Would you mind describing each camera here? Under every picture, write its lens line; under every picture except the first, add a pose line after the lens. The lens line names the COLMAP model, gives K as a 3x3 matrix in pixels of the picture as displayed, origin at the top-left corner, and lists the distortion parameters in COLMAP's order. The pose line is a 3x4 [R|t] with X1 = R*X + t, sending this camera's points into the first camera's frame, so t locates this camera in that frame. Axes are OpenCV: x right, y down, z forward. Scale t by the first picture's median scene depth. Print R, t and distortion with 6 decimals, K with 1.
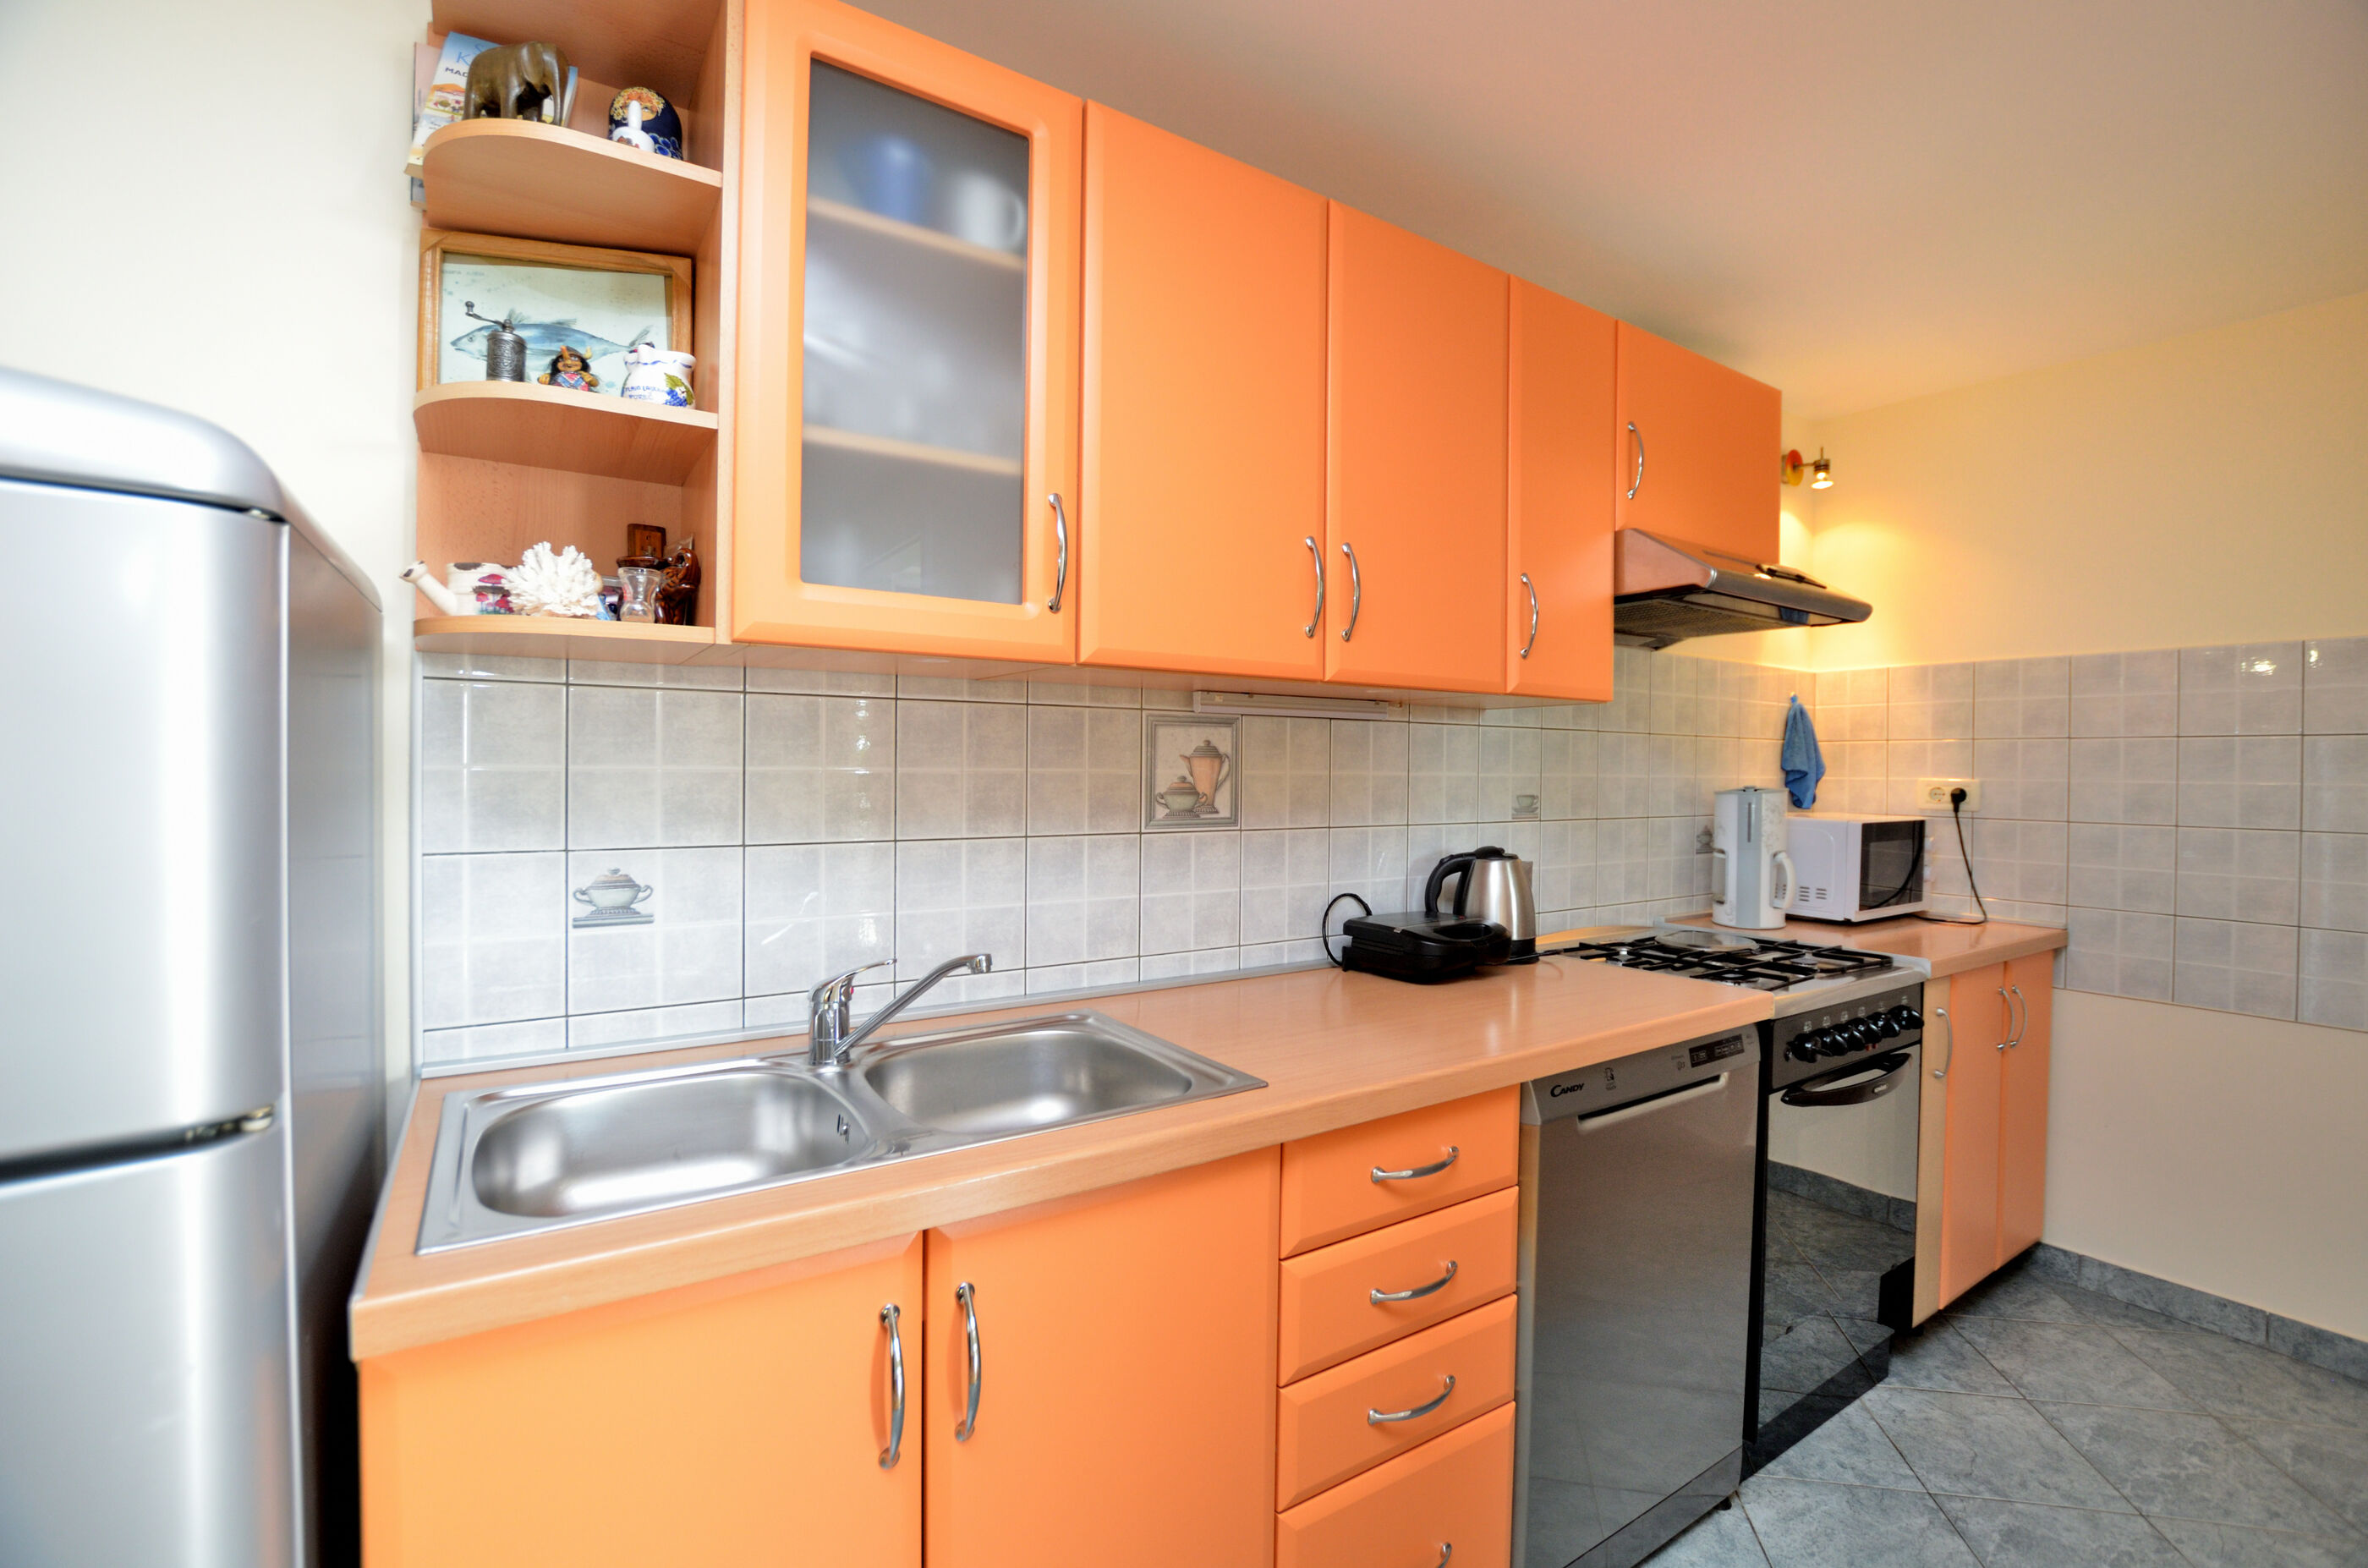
lens RADIAL K [[1041.5, 0, 1212.7], [0, 1041.5, 779.7], [0, 0, 1]] dist [-0.038814, 0.008530]
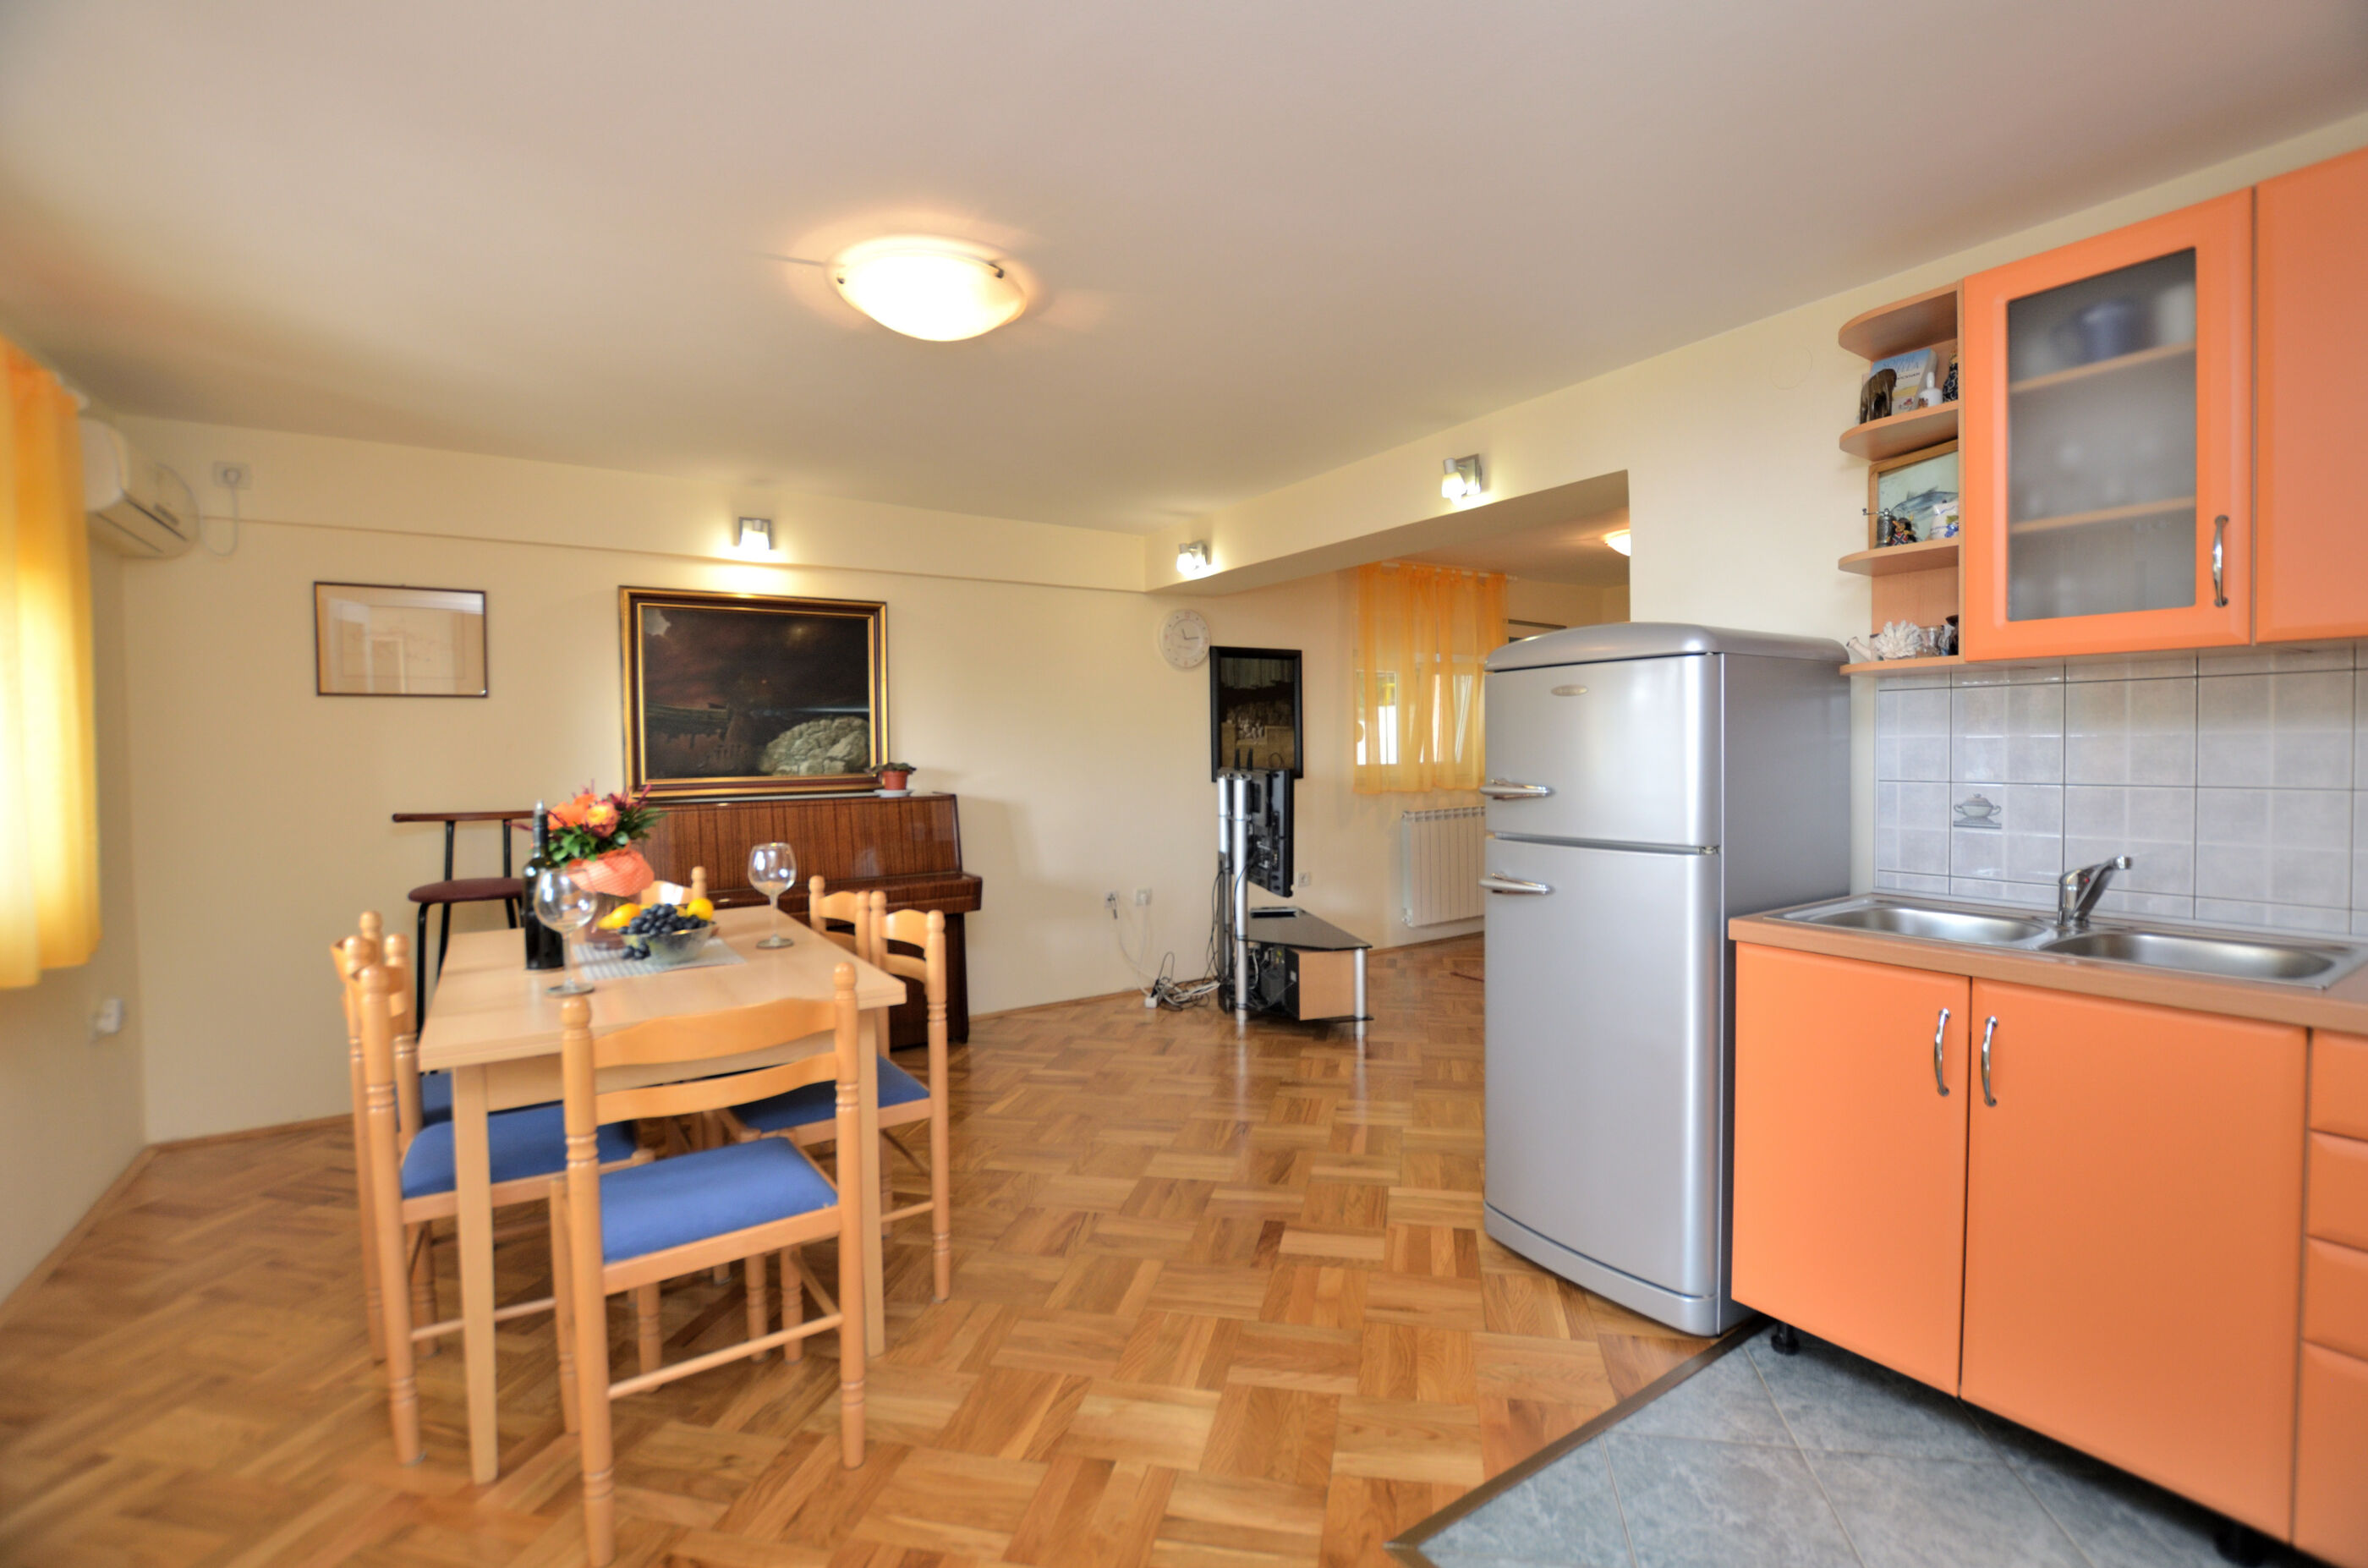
lens RADIAL K [[1046.7, 0, 1206.5], [0, 1046.7, 774.7], [0, 0, 1]] dist [-0.033068, 0.005188]
pose [[-0.012896, 0.017968, -0.999755, 1.149314], [-0.000489, 0.999838, 0.017976, 0.025773], [0.999917, 0.000721, -0.012885, -0.251951]]
